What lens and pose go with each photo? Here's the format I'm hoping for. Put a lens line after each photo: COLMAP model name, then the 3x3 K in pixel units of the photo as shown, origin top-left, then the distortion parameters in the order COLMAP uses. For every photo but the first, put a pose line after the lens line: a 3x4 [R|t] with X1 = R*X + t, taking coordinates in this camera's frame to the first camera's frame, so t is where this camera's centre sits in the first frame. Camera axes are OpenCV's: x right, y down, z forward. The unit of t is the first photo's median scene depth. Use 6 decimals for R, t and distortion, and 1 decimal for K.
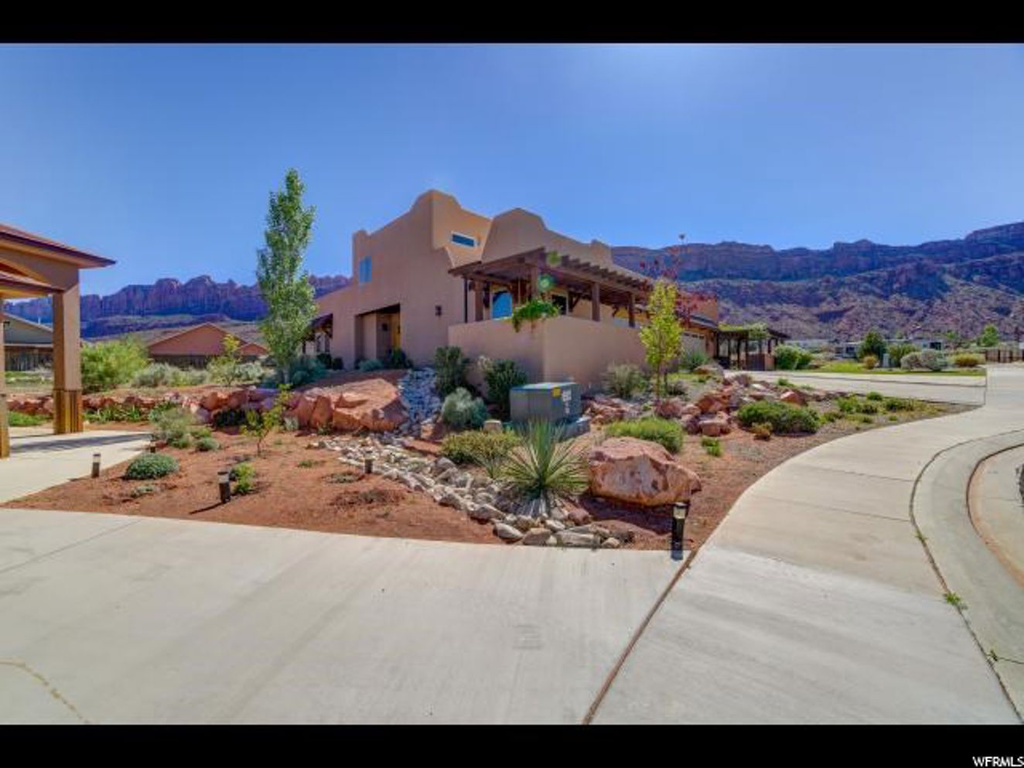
lens RADIAL K [[411.5, 0, 512.0], [0, 411.5, 384.0], [0, 0, 1]] dist [-0.000812, 0.015079]
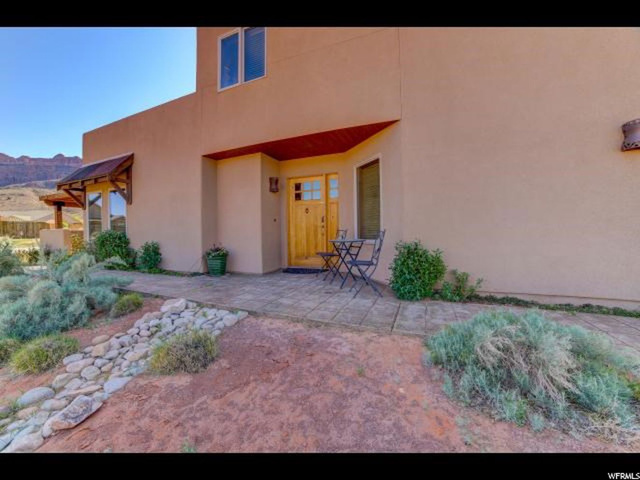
lens RADIAL K [[260.3, 0, 317.1], [0, 260.3, 239.7], [0, 0, 1]] dist [-0.091785, 0.030483]
pose [[0.930414, 0.000650, 0.366509, -0.048093], [-0.000834, 1.000000, 0.000342, -0.009596], [-0.366509, -0.000624, 0.930414, 0.090755]]
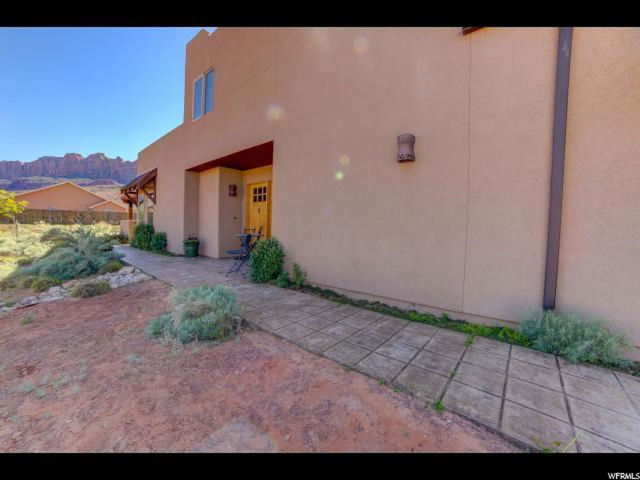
lens RADIAL K [[260.3, 0, 317.1], [0, 260.3, 239.7], [0, 0, 1]] dist [-0.091785, 0.030483]
pose [[0.996199, 0.040991, 0.076853, -0.027234], [-0.043173, 0.998704, 0.026941, -0.010348], [-0.075649, -0.030157, 0.996678, 0.078303]]
